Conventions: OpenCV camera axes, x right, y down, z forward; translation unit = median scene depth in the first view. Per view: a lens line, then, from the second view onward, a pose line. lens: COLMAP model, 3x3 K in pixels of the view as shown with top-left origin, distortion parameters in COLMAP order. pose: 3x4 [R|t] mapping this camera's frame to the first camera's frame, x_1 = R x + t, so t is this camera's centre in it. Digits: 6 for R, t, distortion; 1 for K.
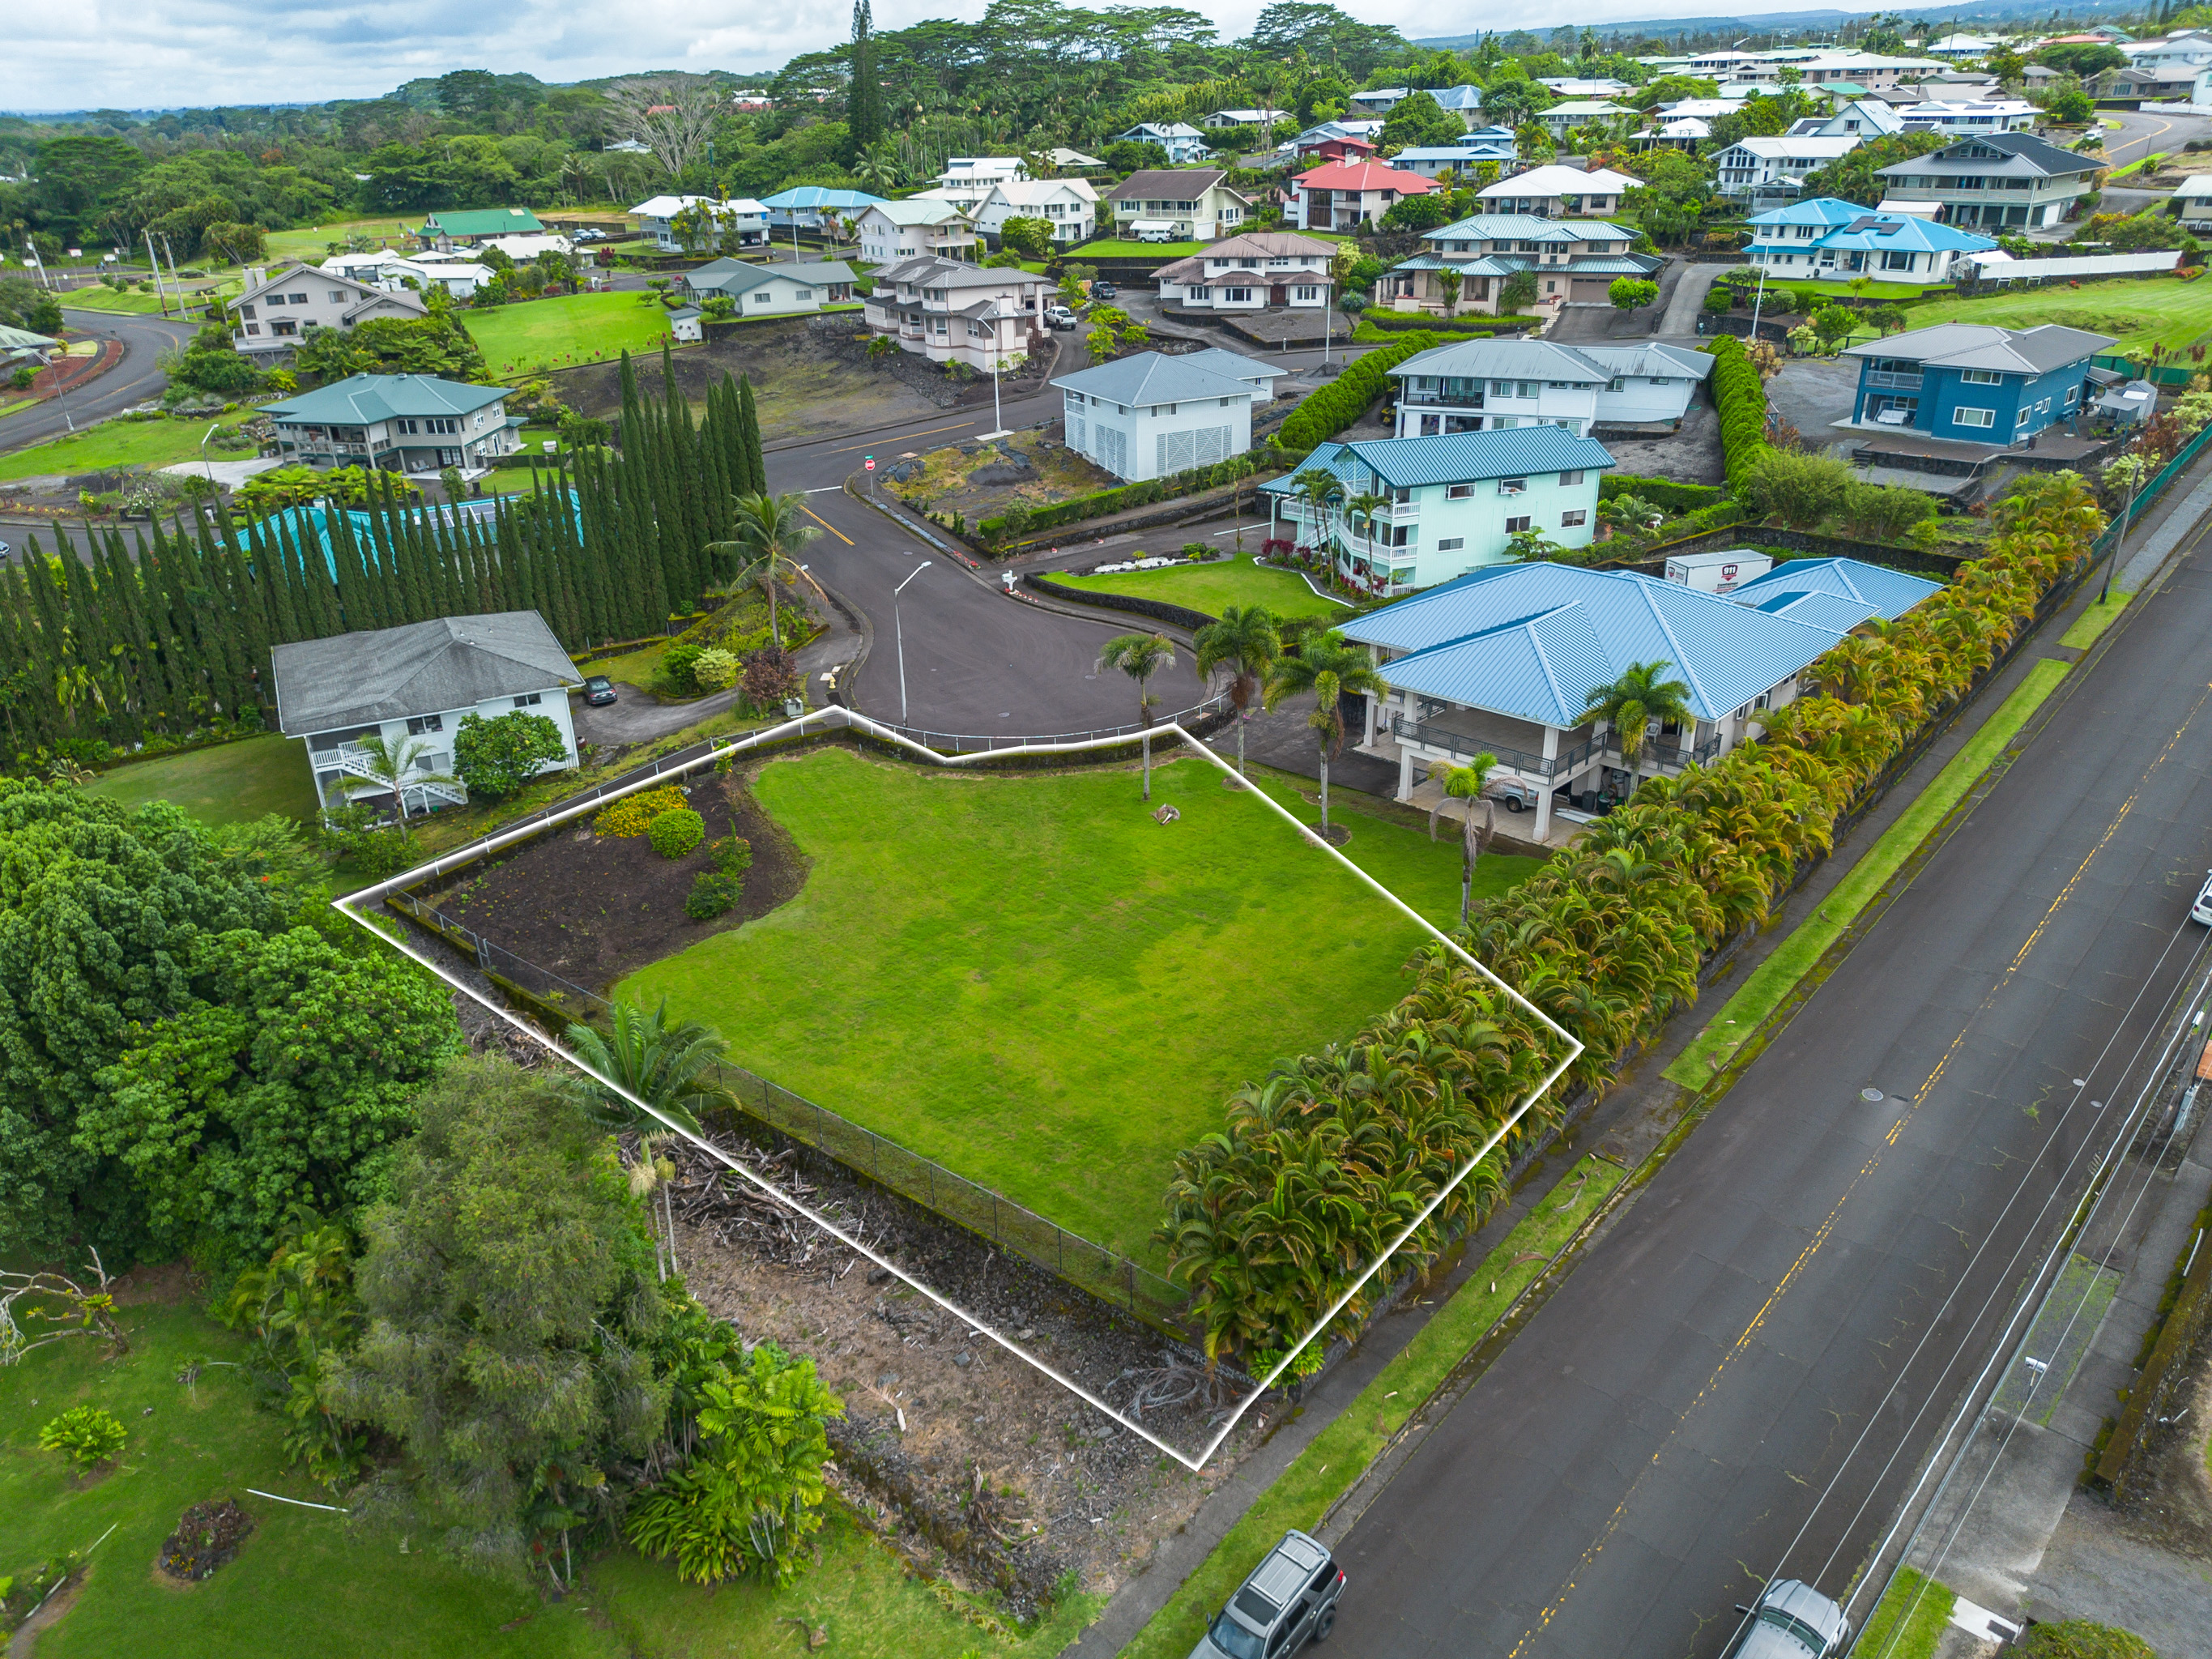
lens RADIAL K [[1572.0, 0, 1112.5], [0, 1572.0, 828.2], [0, 0, 1]] dist [0.056333, -0.056698]
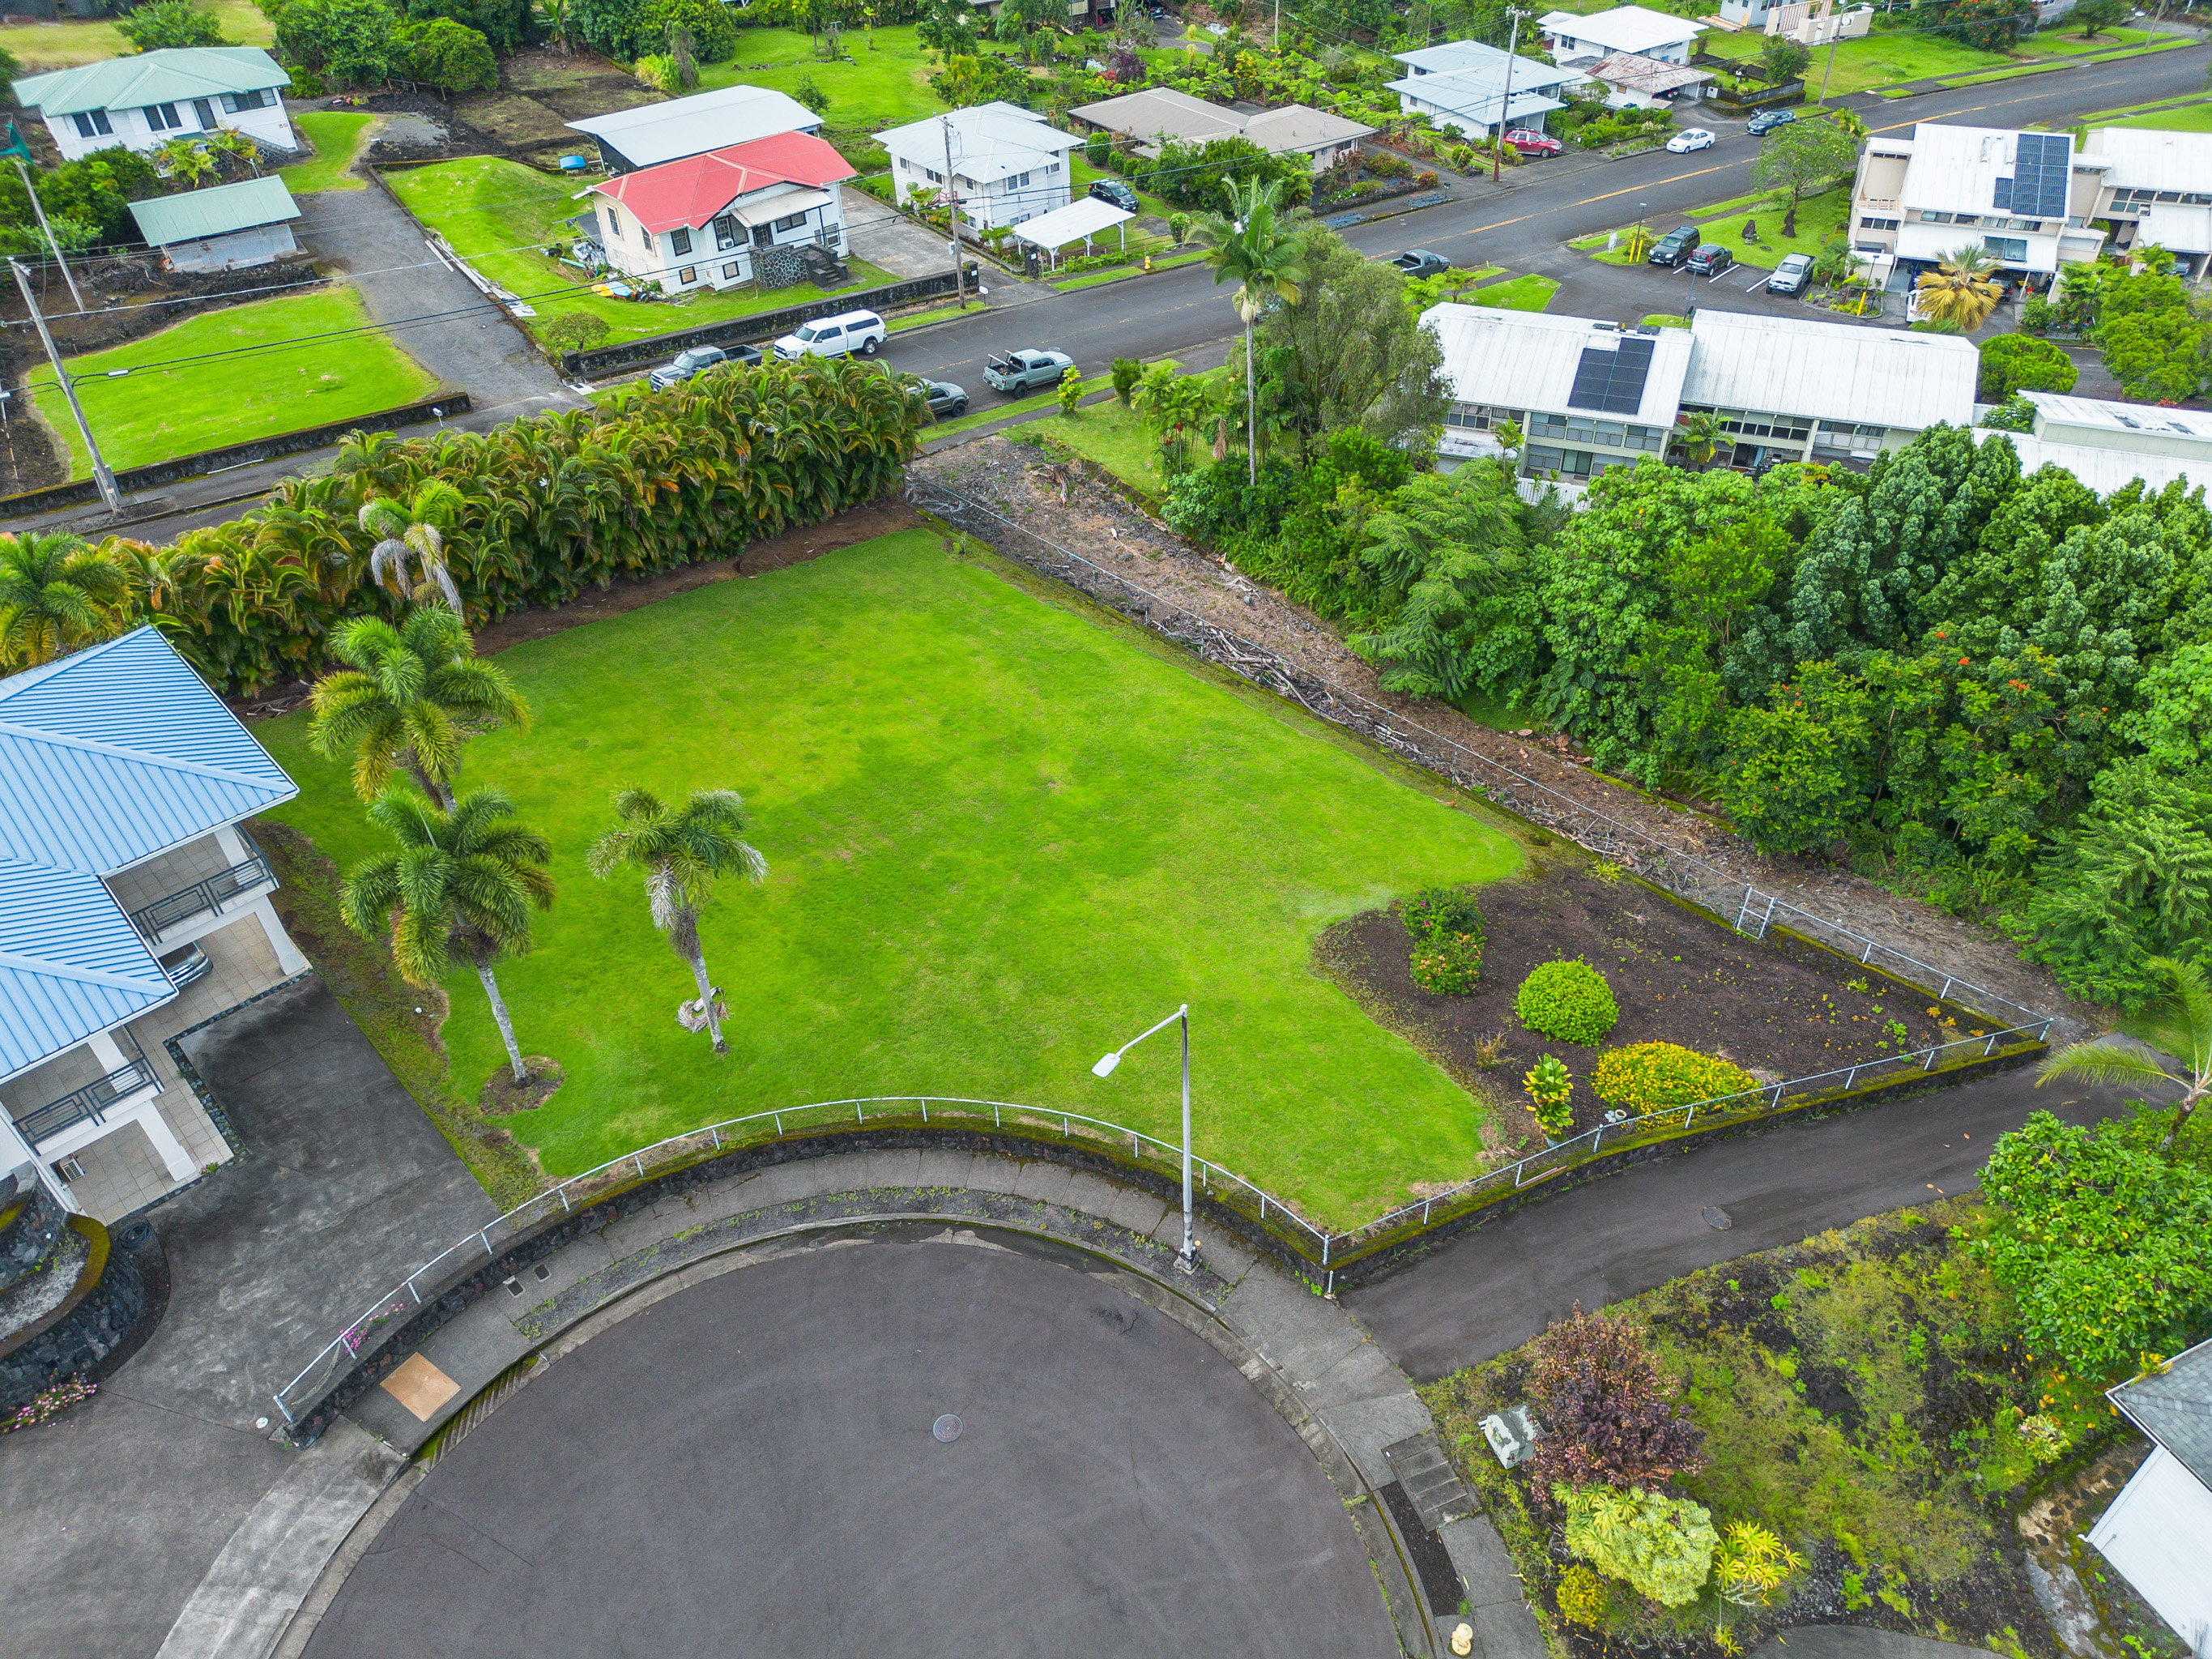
lens RADIAL K [[1562.1, 0, 1115.0], [0, 1562.1, 825.4], [0, 0, 1]] dist [0.061246, -0.060271]
pose [[-0.996637, -0.002874, 0.081888, -0.077316], [0.072752, 0.428747, 0.900491, -0.258927], [-0.037698, 0.903420, -0.427096, 0.568541]]
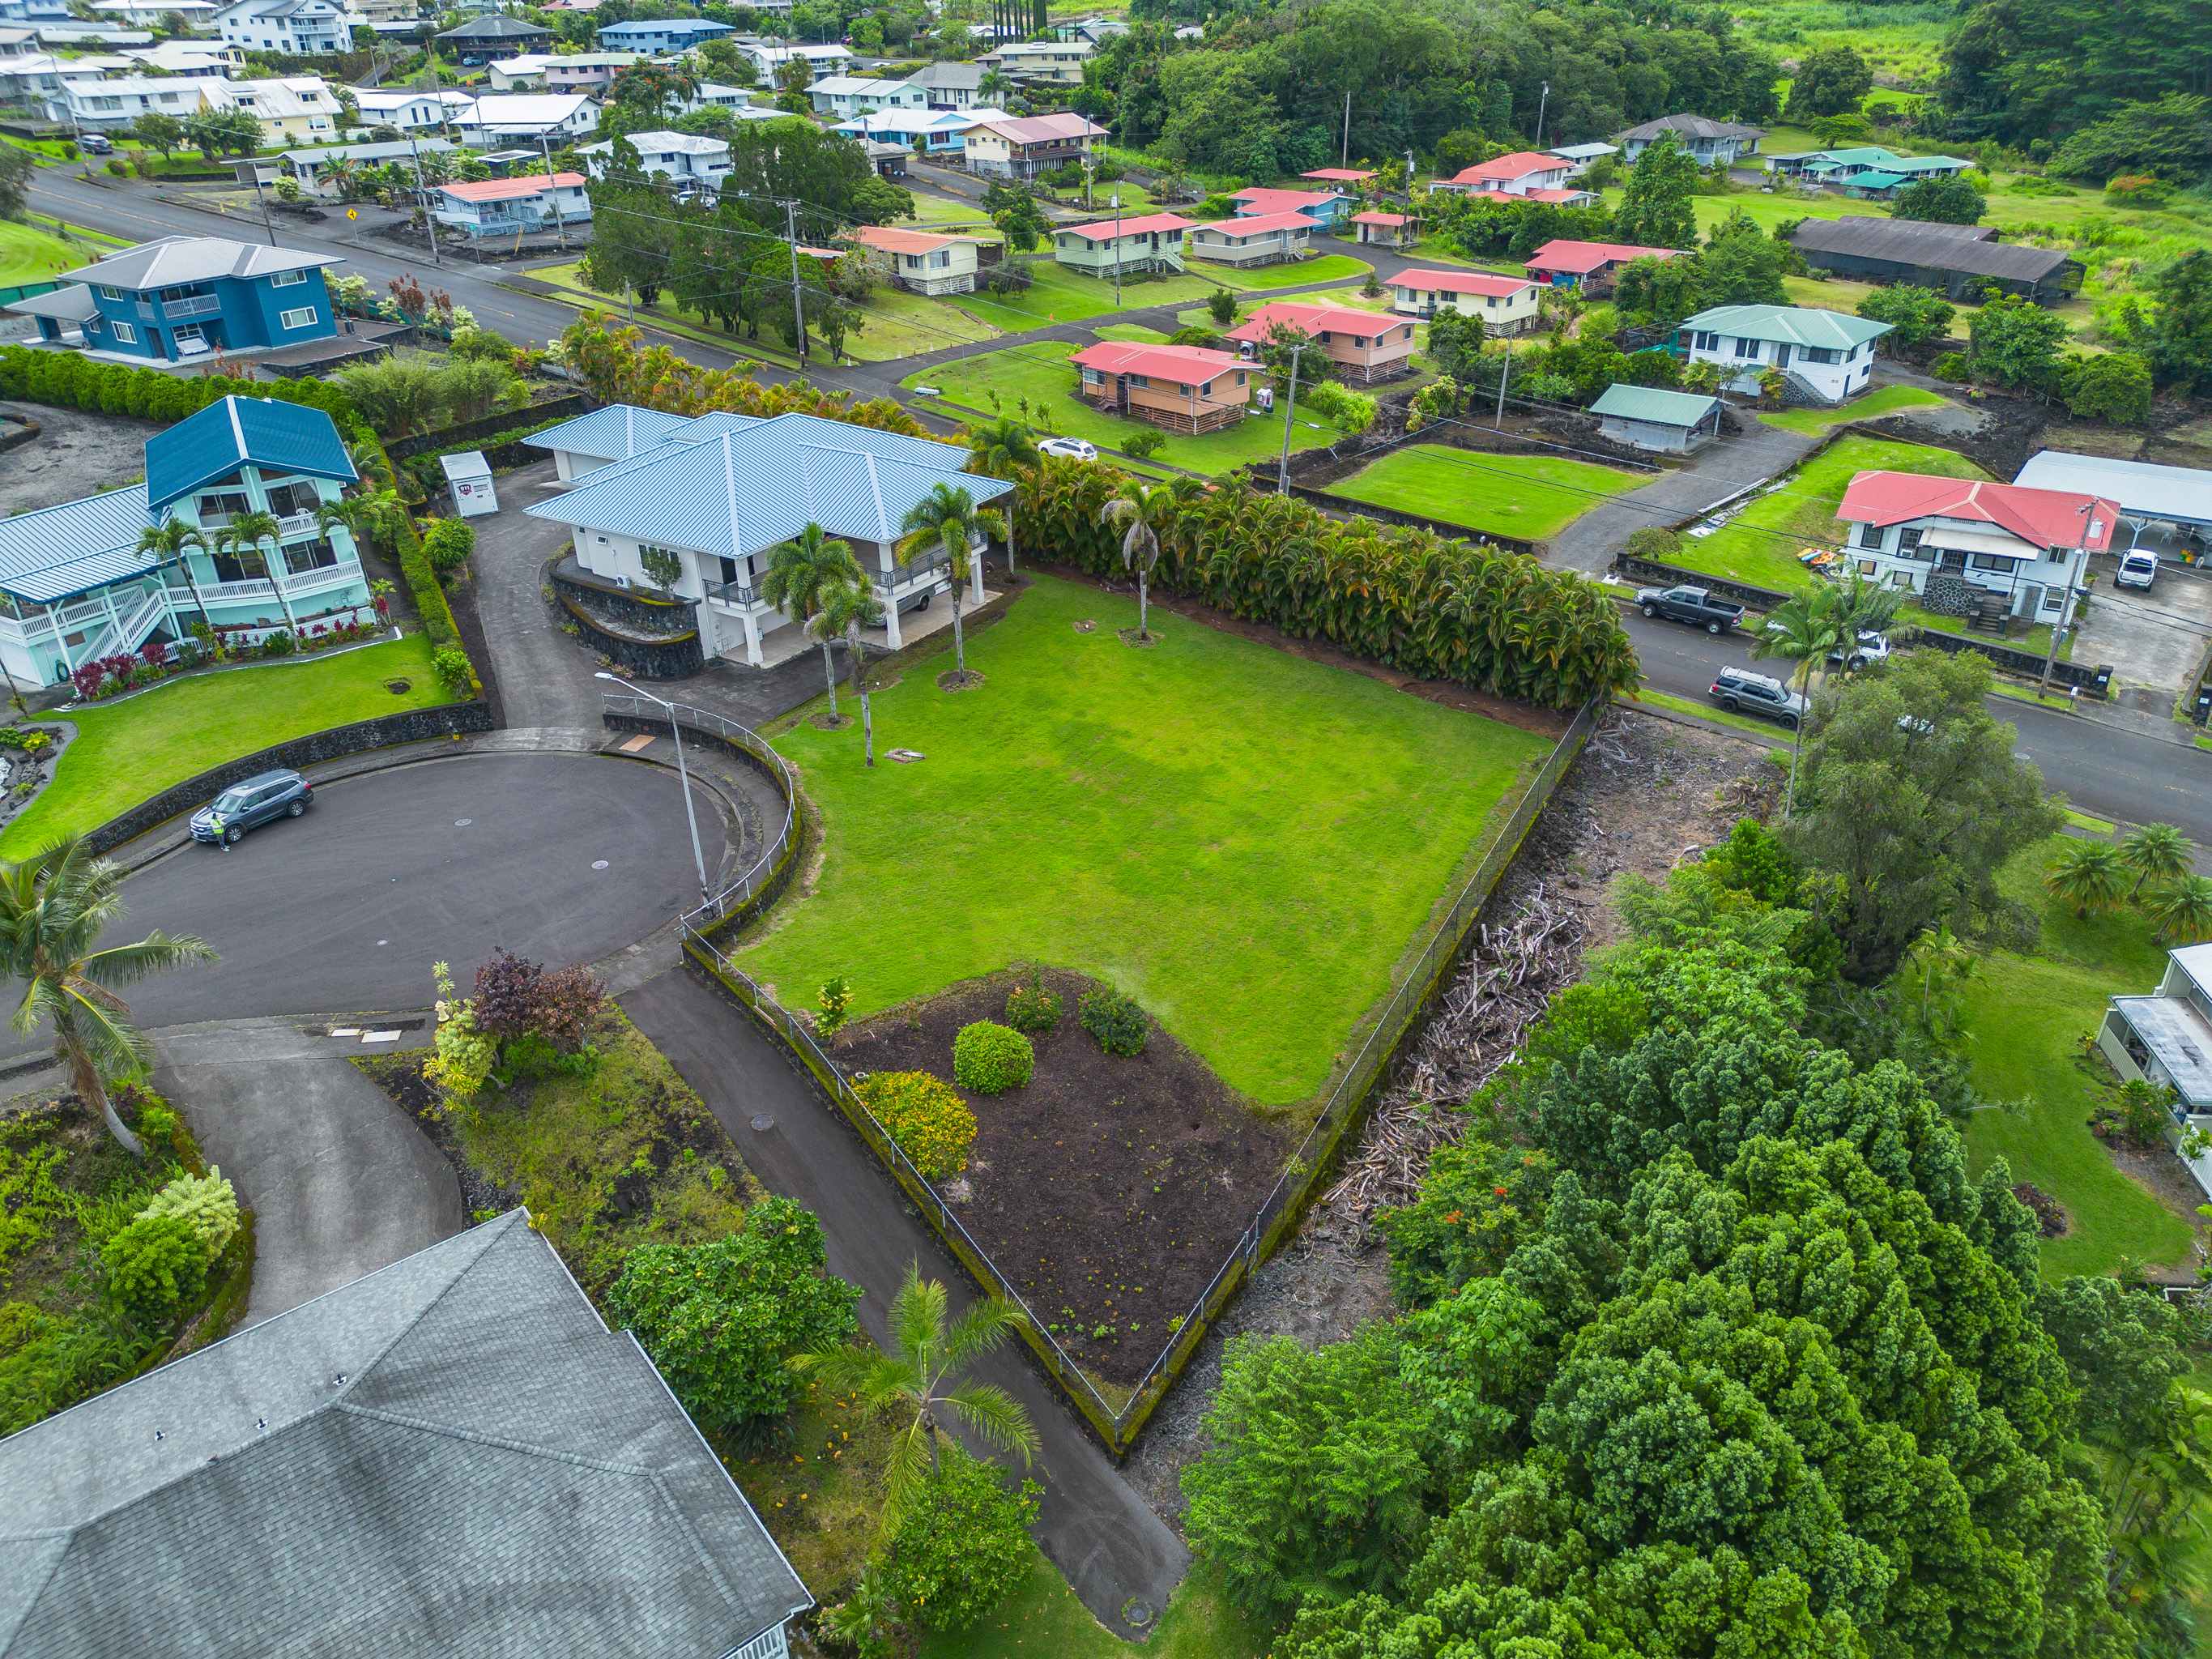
lens RADIAL K [[1562.1, 0, 1115.0], [0, 1562.1, 825.4], [0, 0, 1]] dist [0.061246, -0.060271]
pose [[-0.190944, -0.441296, 0.876811, -0.395897], [0.432522, 0.764032, 0.478726, -0.176661], [-0.881172, 0.470650, 0.044983, 0.419467]]
